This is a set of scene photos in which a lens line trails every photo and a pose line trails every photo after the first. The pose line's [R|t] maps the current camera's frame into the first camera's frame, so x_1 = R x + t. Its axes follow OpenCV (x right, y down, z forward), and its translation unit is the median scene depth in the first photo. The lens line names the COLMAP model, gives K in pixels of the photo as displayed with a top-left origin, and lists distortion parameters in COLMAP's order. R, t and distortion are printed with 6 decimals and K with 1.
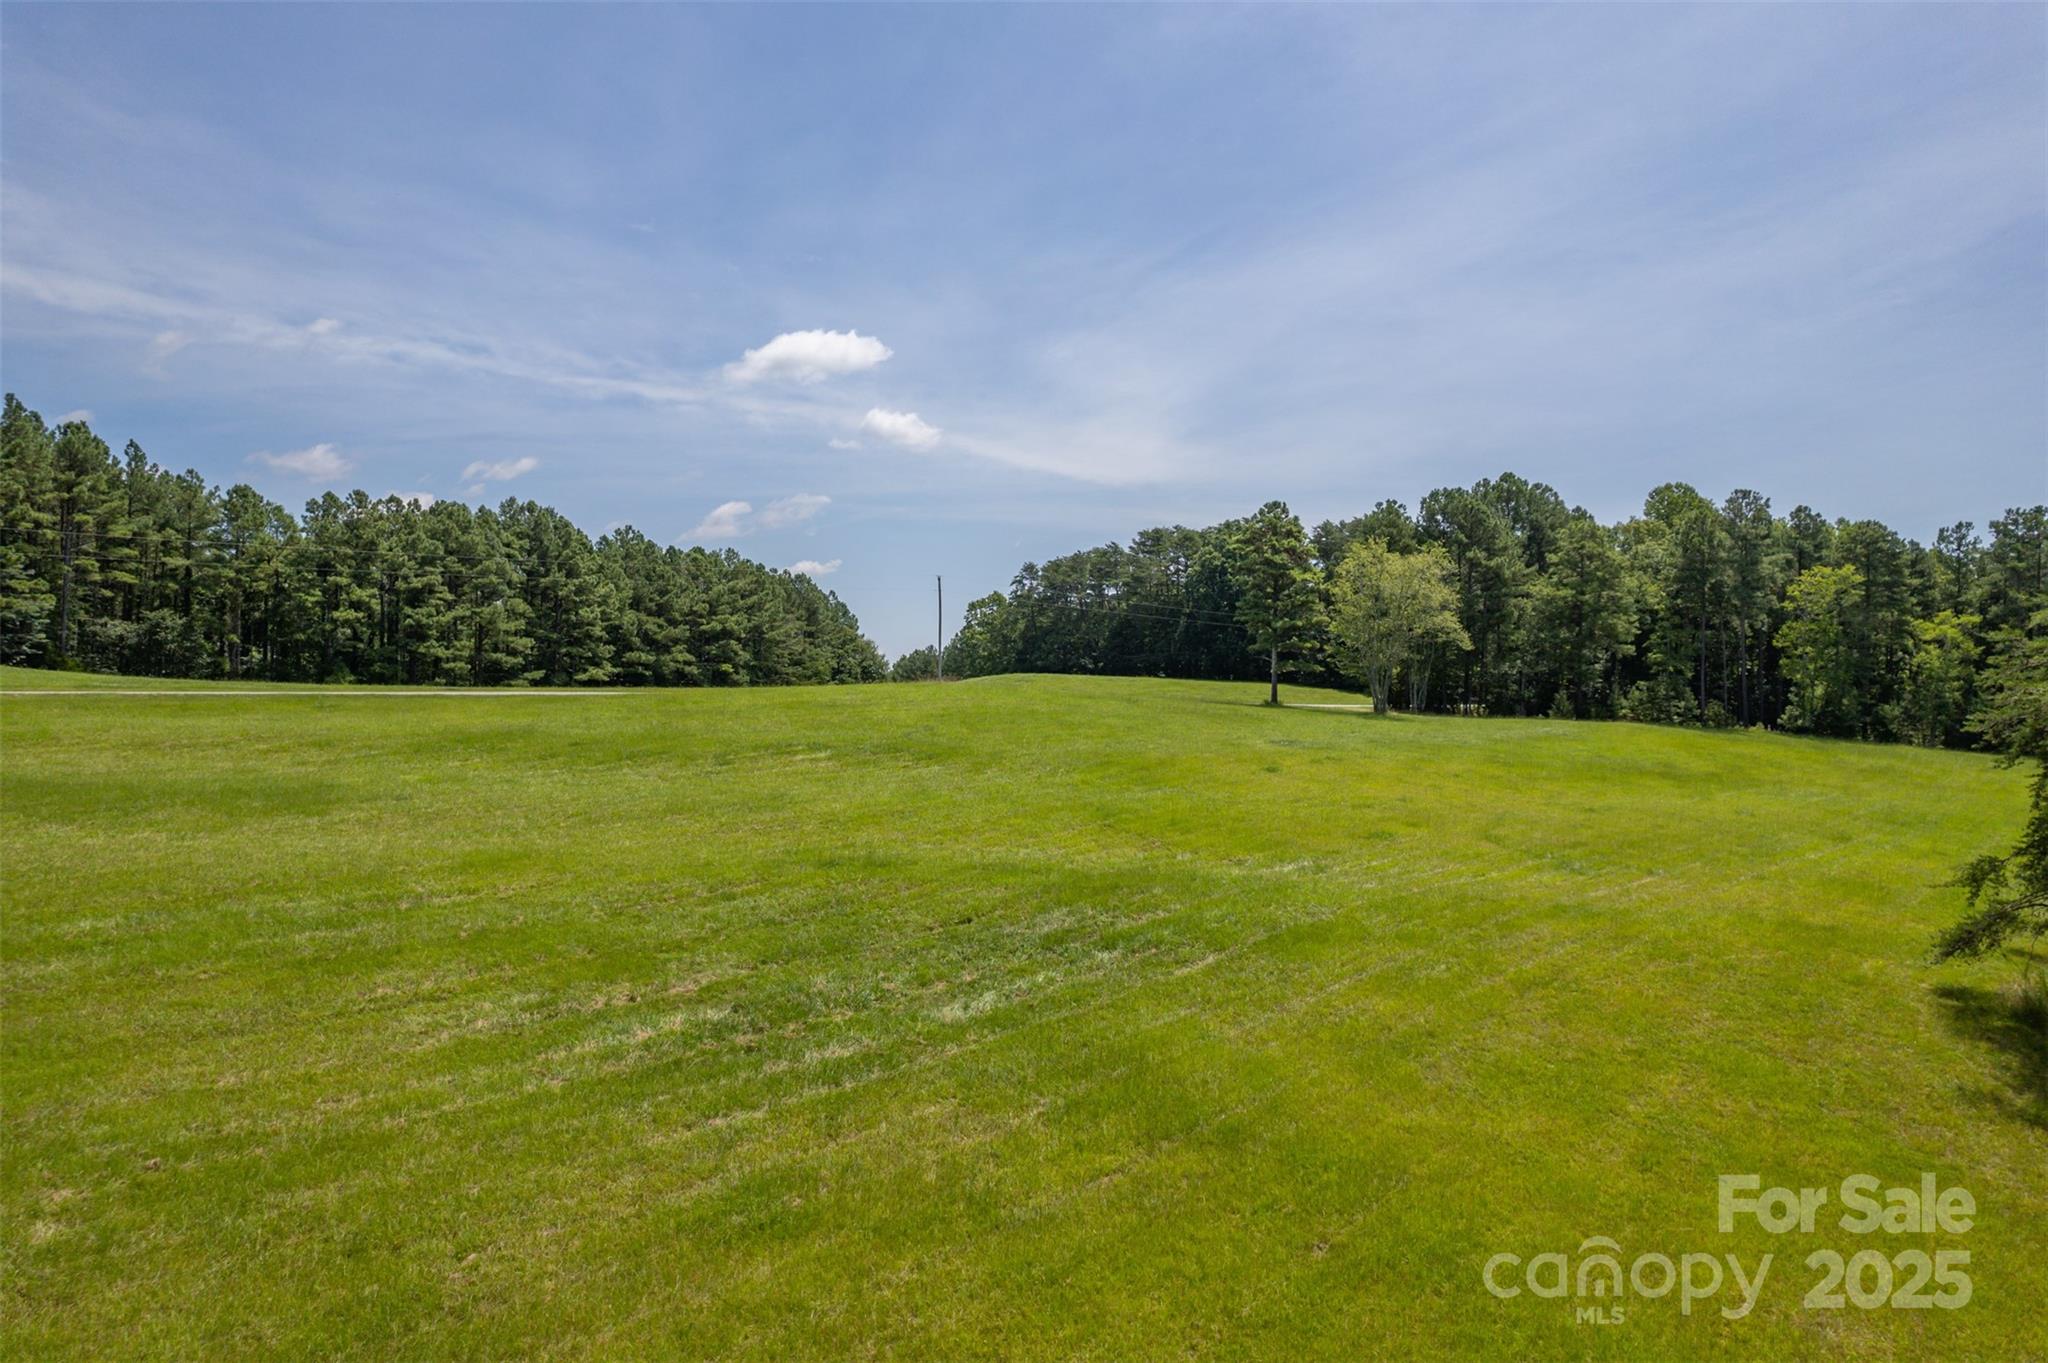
lens RADIAL K [[1305.8, 0, 1021.7], [0, 1305.8, 695.8], [0, 0, 1]] dist [-0.073887, 0.065454]
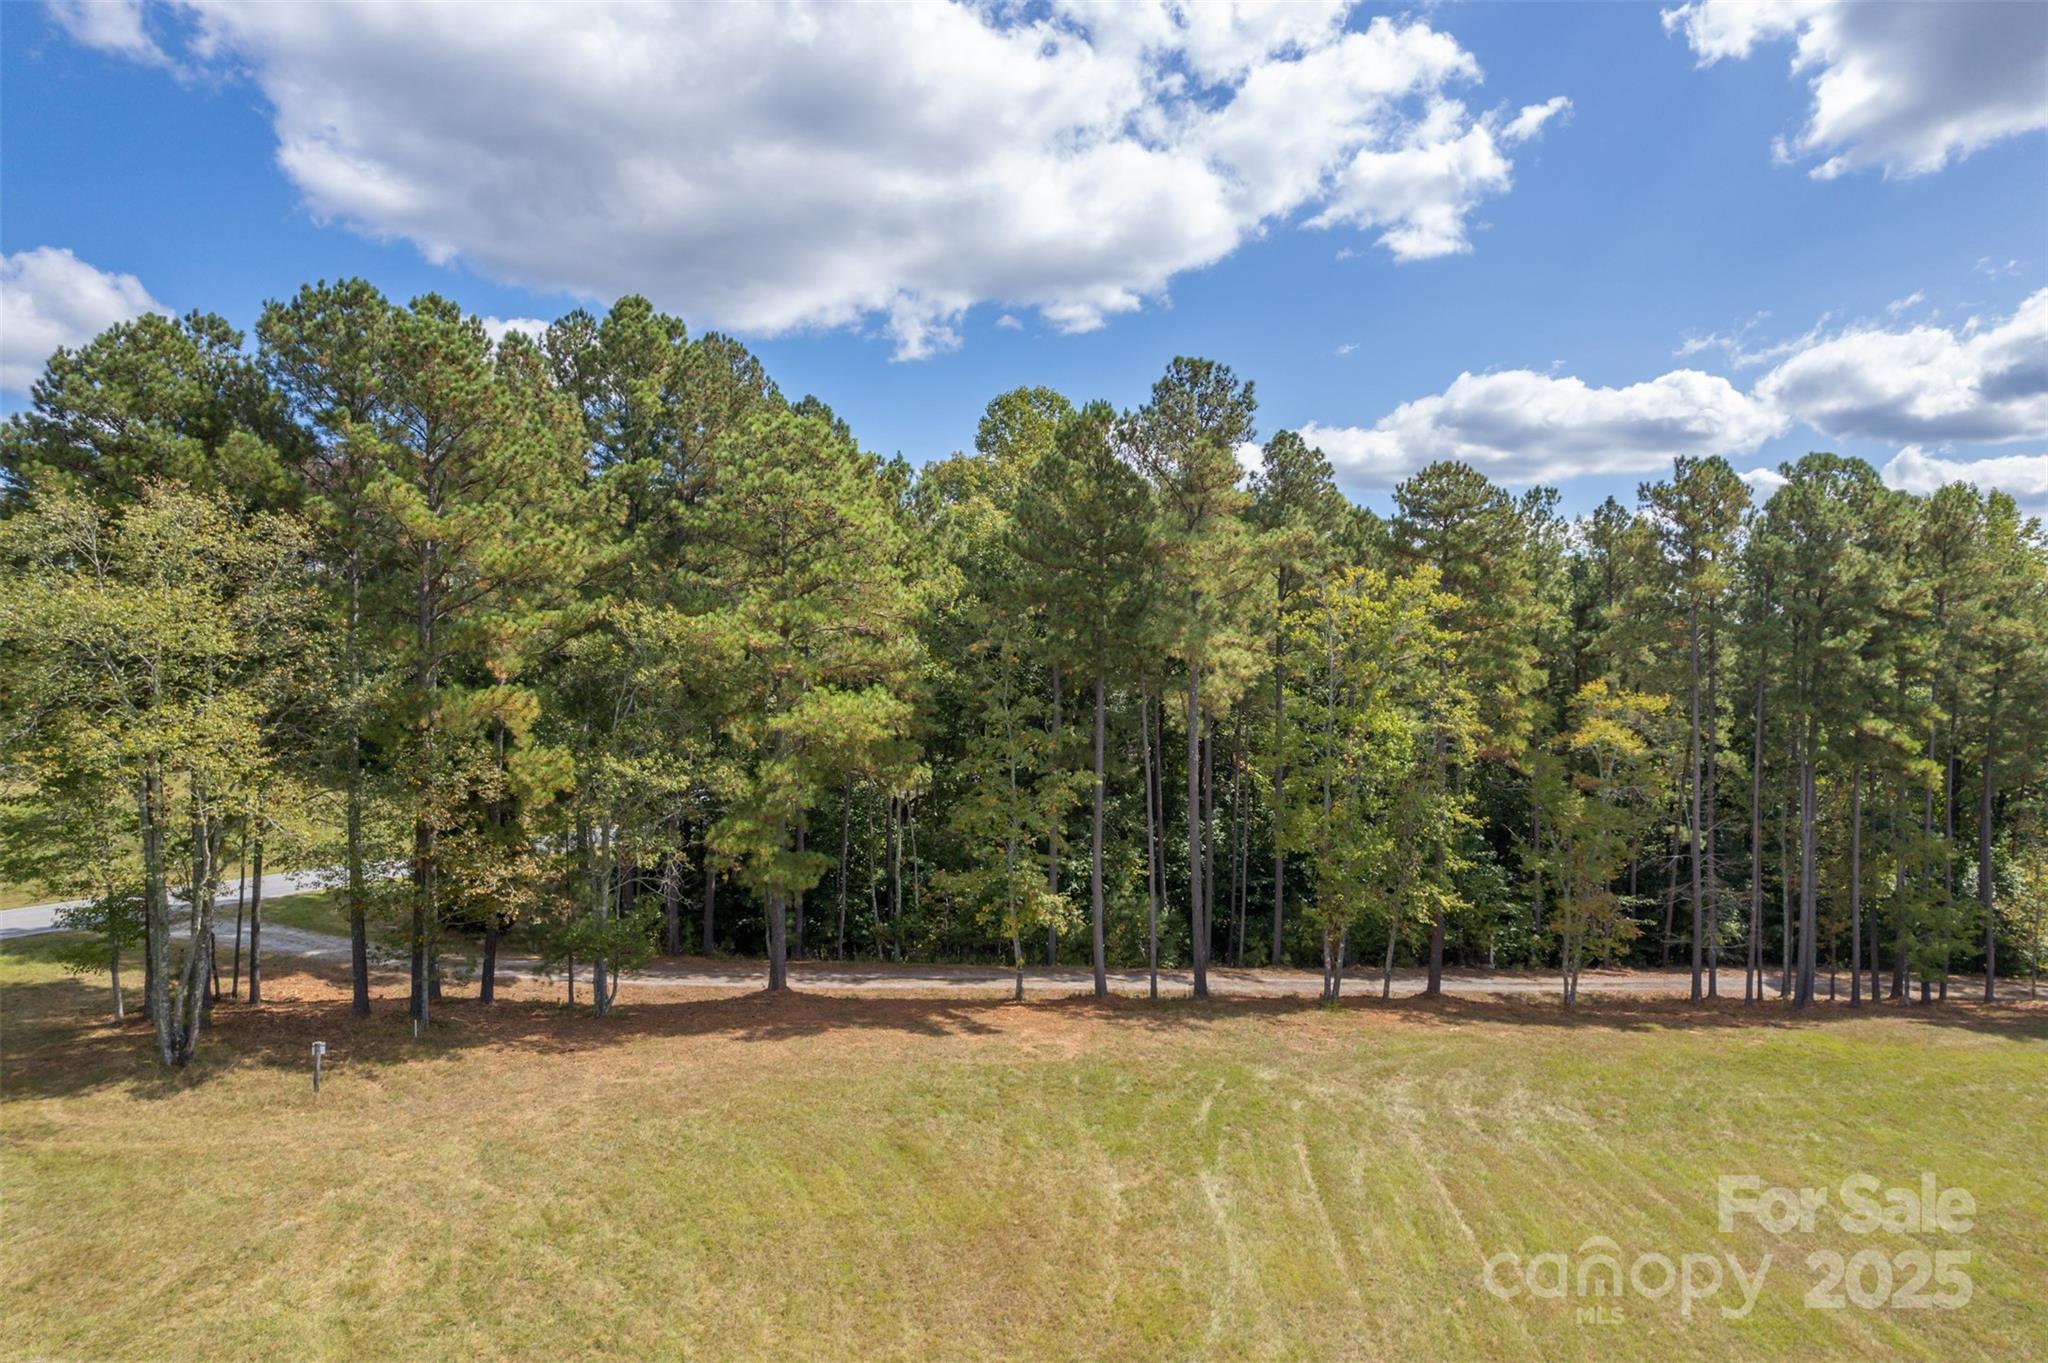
lens RADIAL K [[1334.7, 0, 1045.6], [0, 1334.7, 673.7], [0, 0, 1]] dist [-0.006336, 0.013075]
pose [[0.887658, 0.002262, 0.460497, 0.337749], [-0.002728, 0.999996, 0.000346, -0.066381], [-0.460495, -0.001564, 0.887661, 0.661843]]
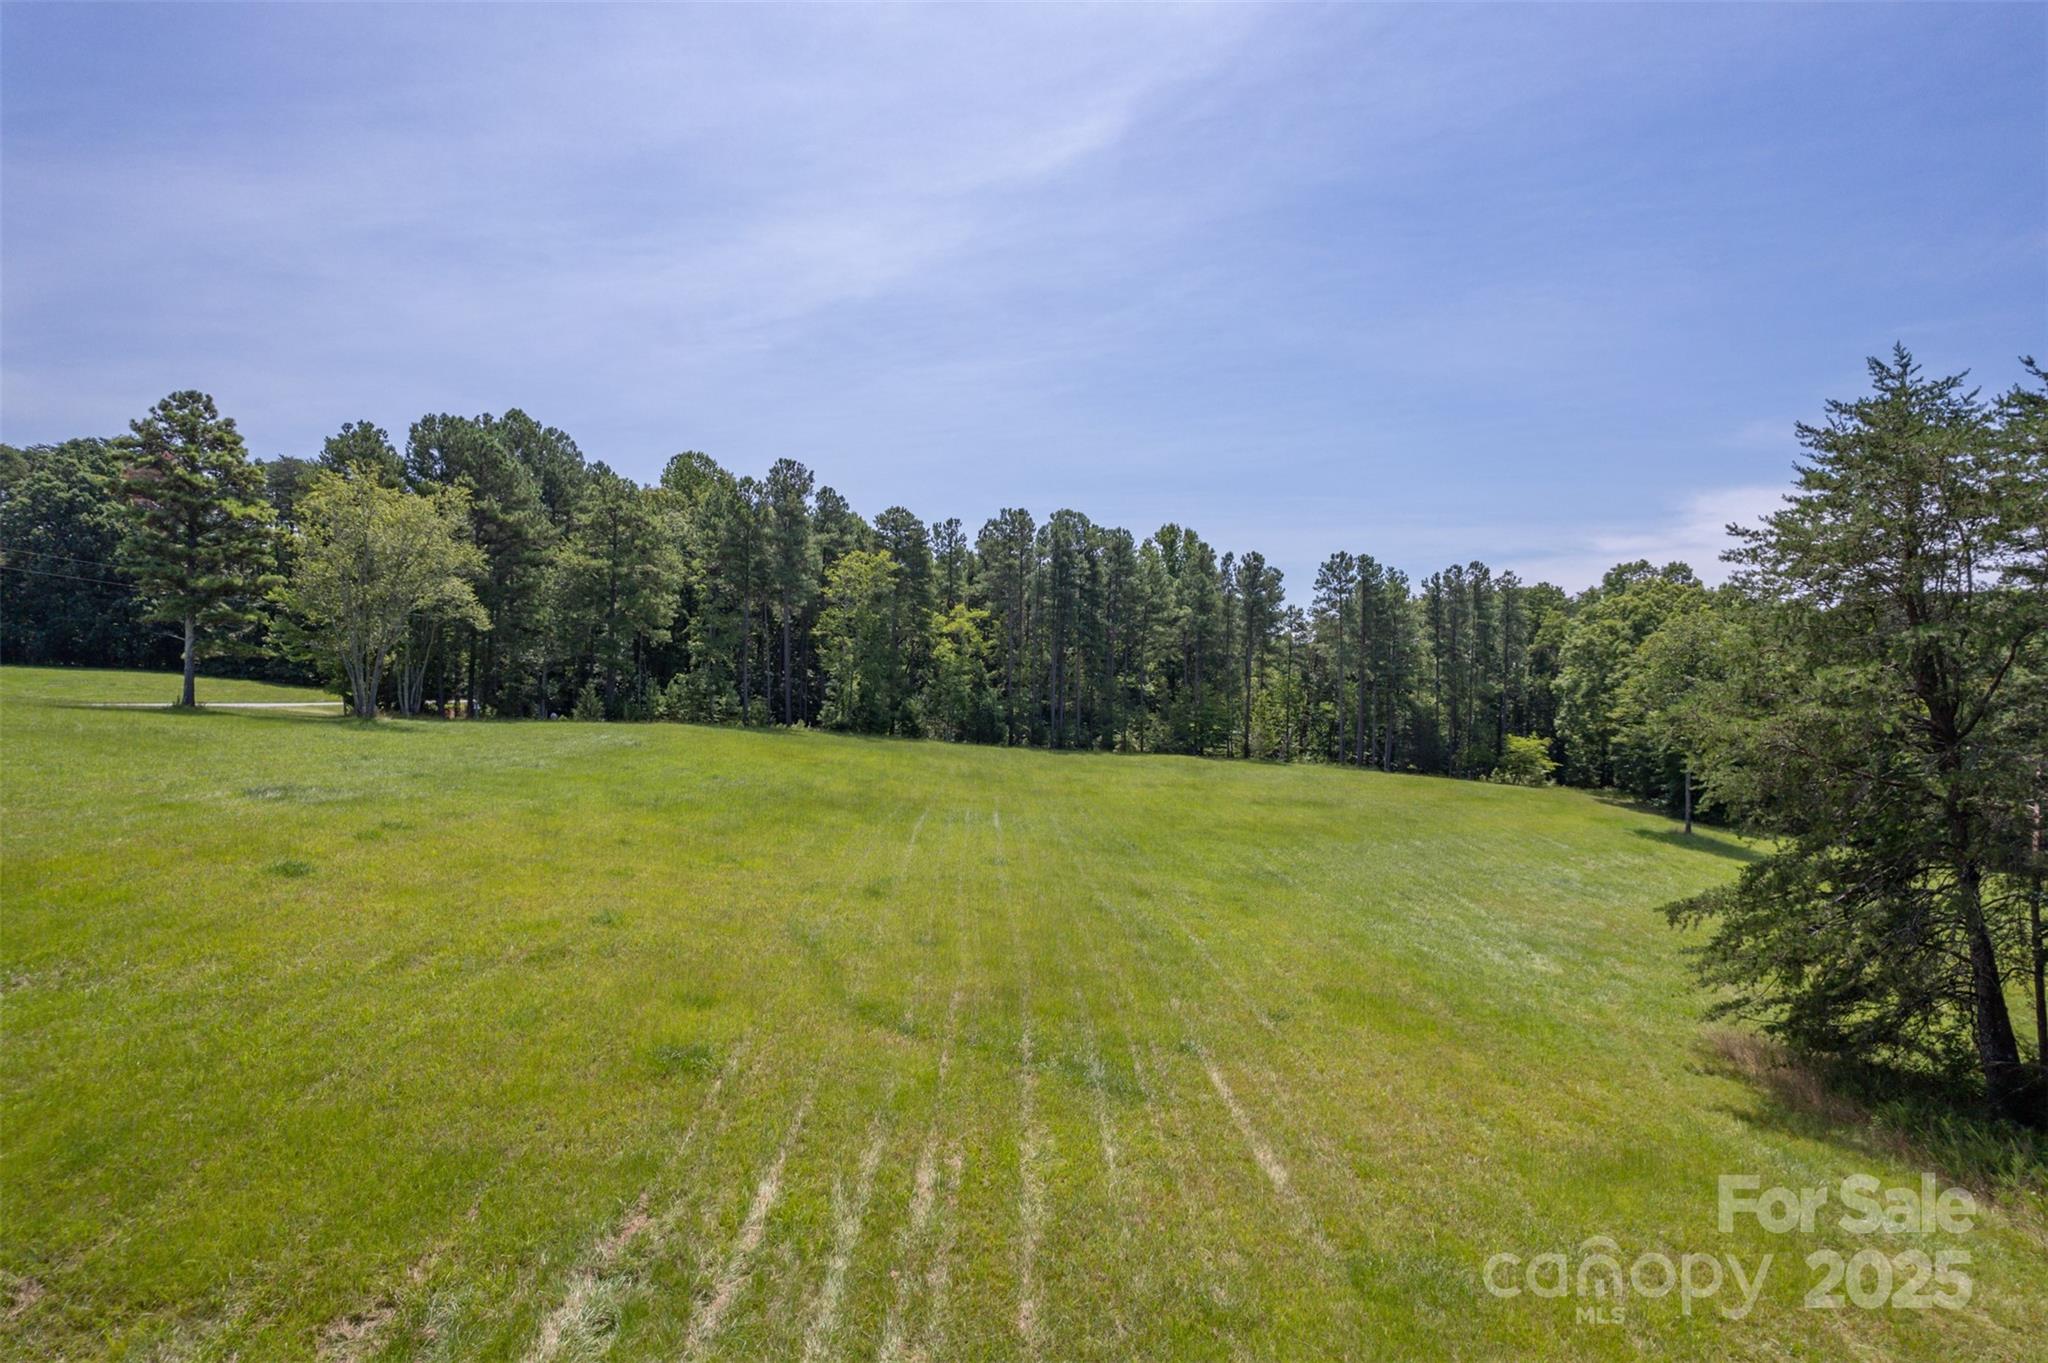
lens RADIAL K [[1305.8, 0, 1024.6], [0, 1305.8, 677.9], [0, 0, 1]] dist [-0.073887, 0.065454]
pose [[0.689546, 0.001620, 0.724240, 0.020730], [0.001373, 0.999993, -0.003545, -0.005259], [-0.724241, 0.003439, 0.689539, 0.254613]]
